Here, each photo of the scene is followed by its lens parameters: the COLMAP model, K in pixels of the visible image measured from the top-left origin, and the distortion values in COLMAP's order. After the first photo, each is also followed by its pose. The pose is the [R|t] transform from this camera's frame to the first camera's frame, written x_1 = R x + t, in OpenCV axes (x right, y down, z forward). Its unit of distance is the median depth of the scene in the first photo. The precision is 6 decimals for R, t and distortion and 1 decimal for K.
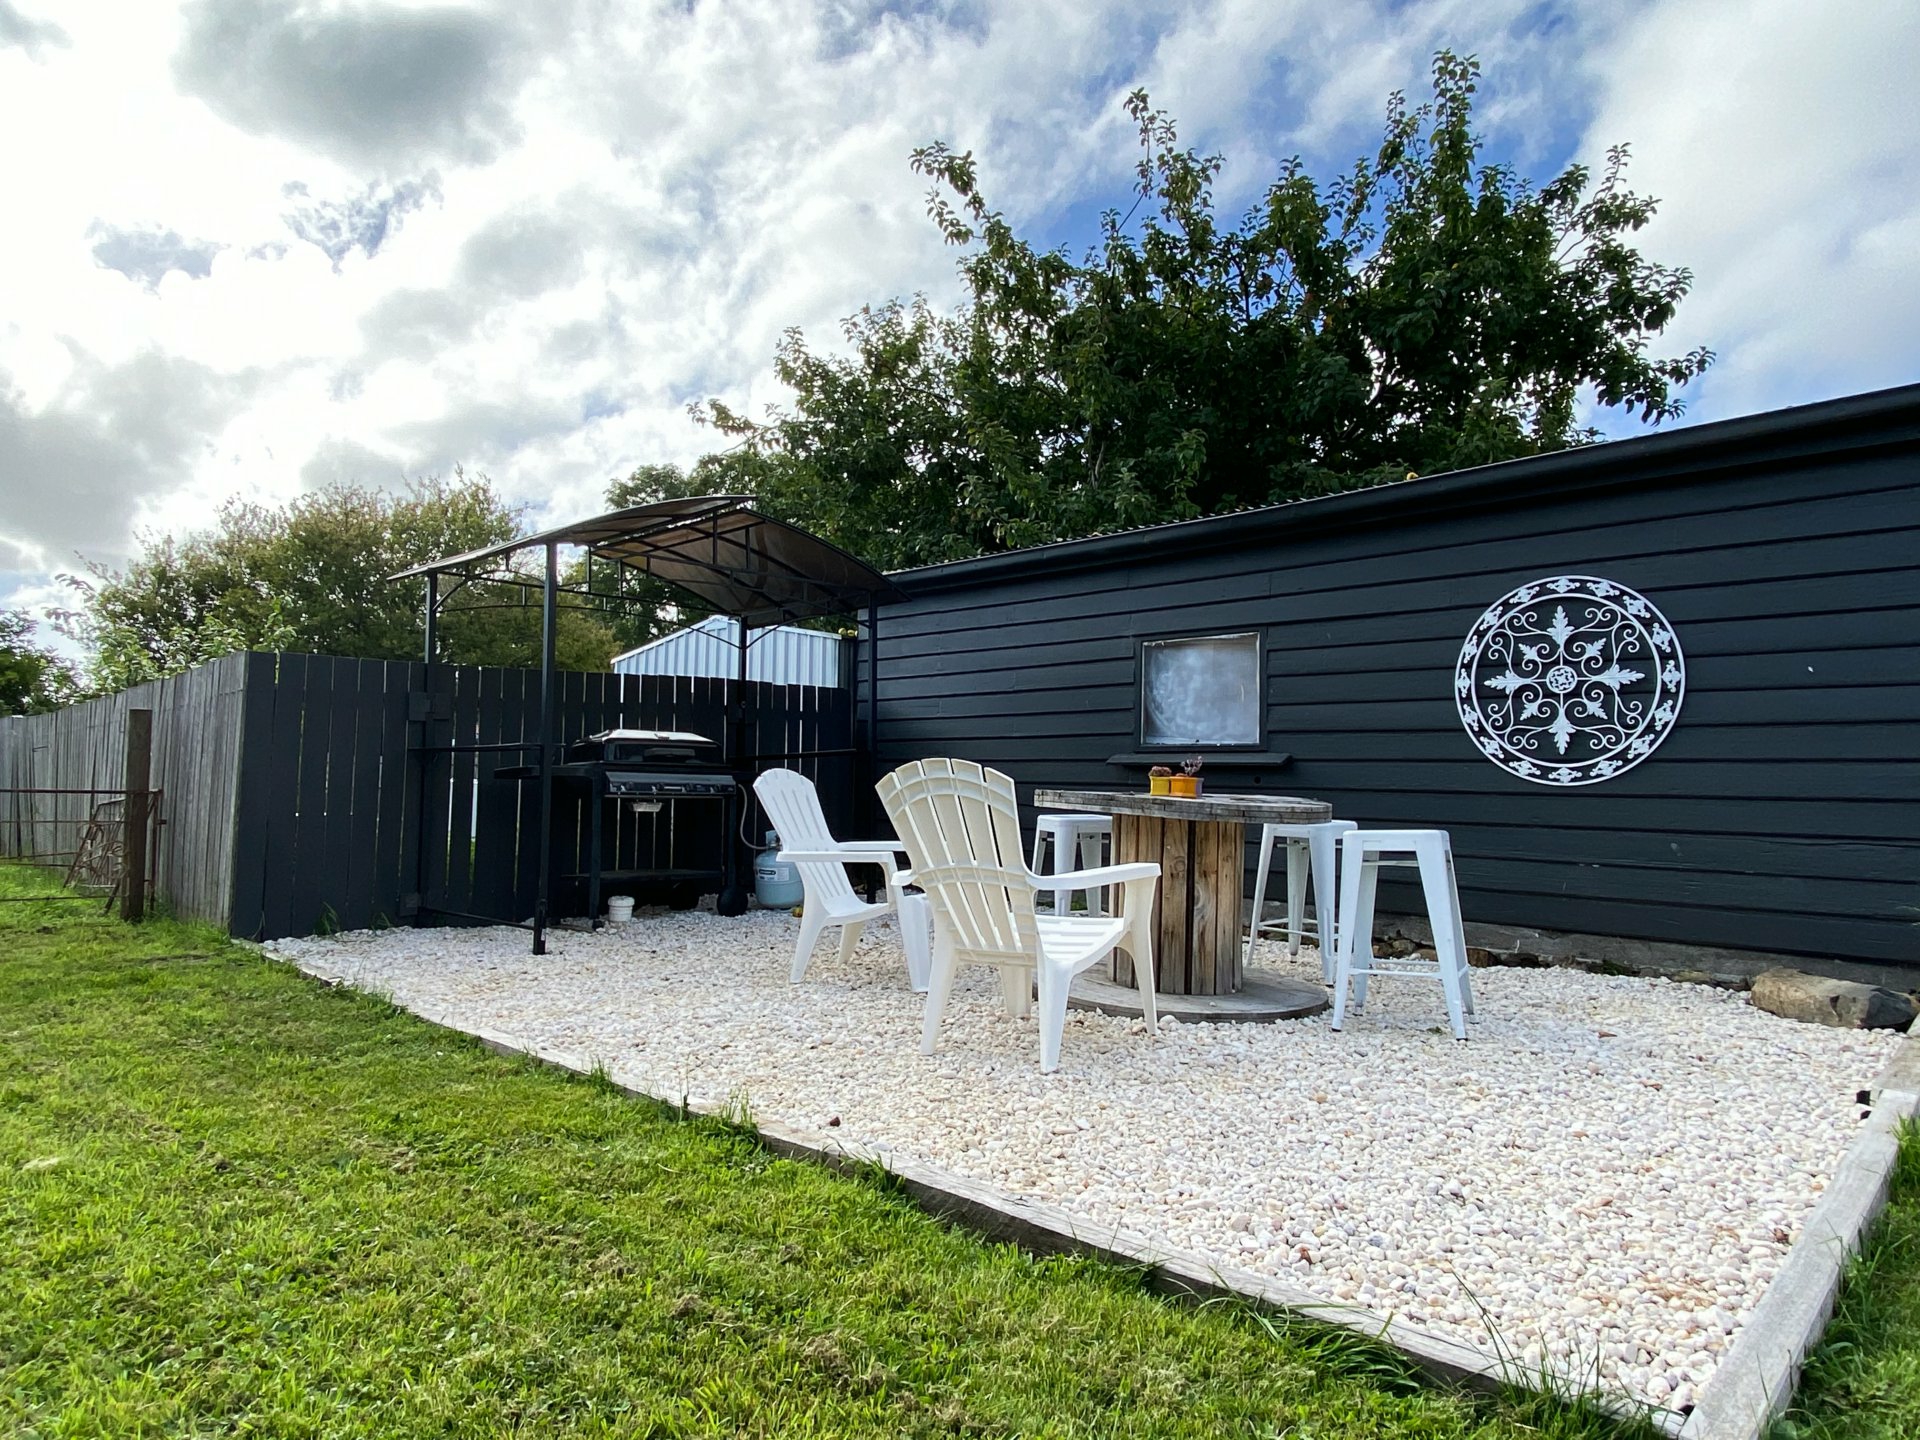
lens RADIAL K [[1144.3, 0, 954.3], [0, 1144.3, 706.8], [0, 0, 1]] dist [0.003097, -0.009681]
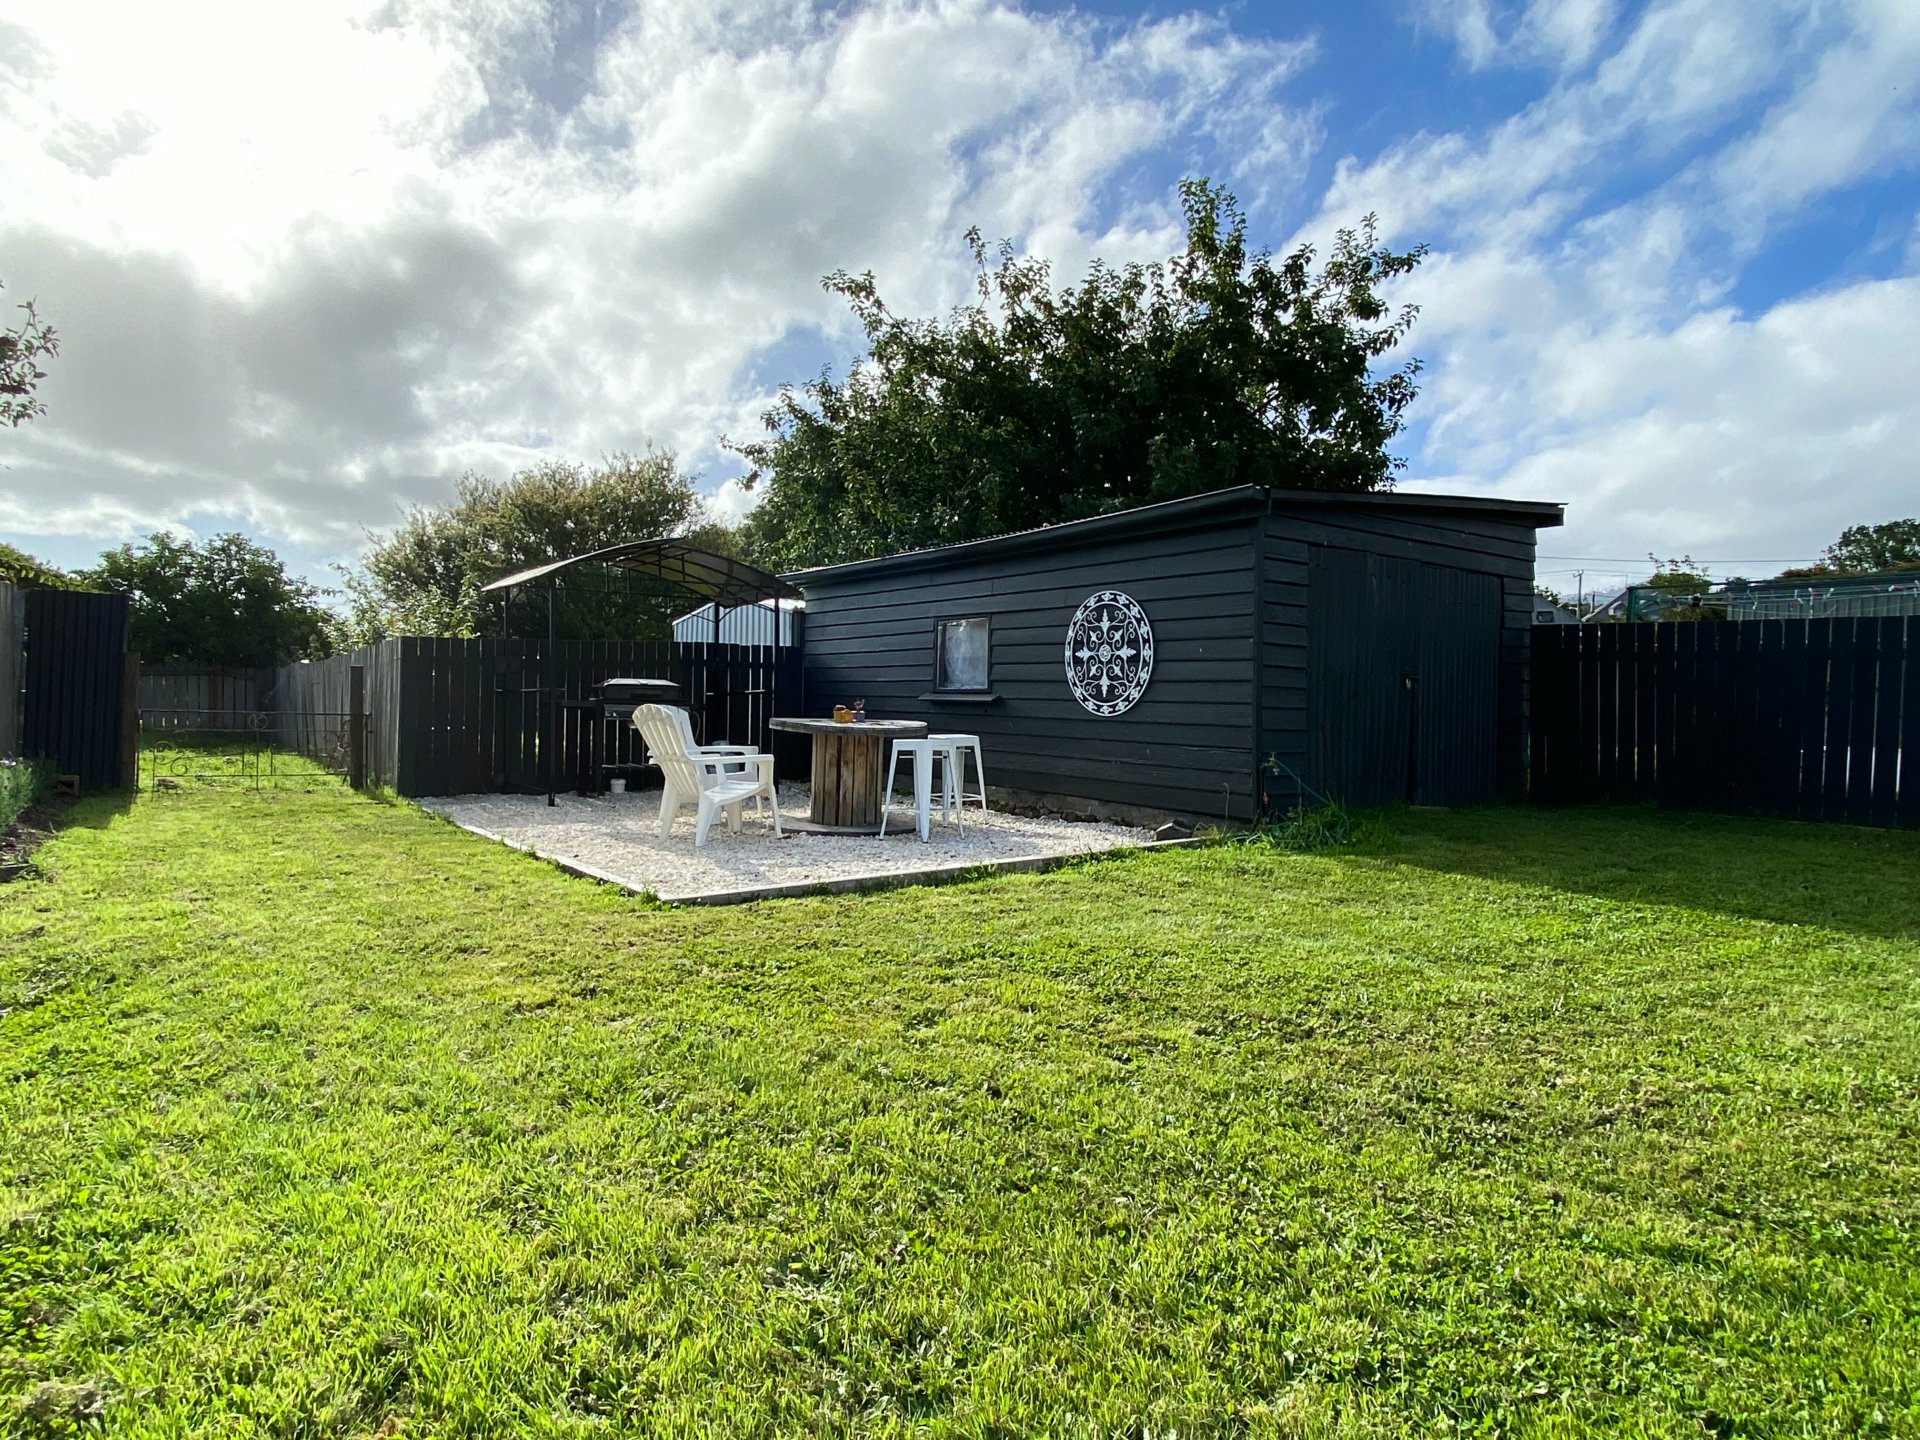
lens RADIAL K [[1086.3, 0, 1017.4], [0, 1086.3, 758.6], [0, 0, 1]] dist [-0.038785, -0.006653]
pose [[0.992793, 0.012337, -0.119201, 0.493636], [0.001047, 0.993755, 0.111579, -0.039800], [0.119833, -0.110899, 0.986581, -0.497401]]
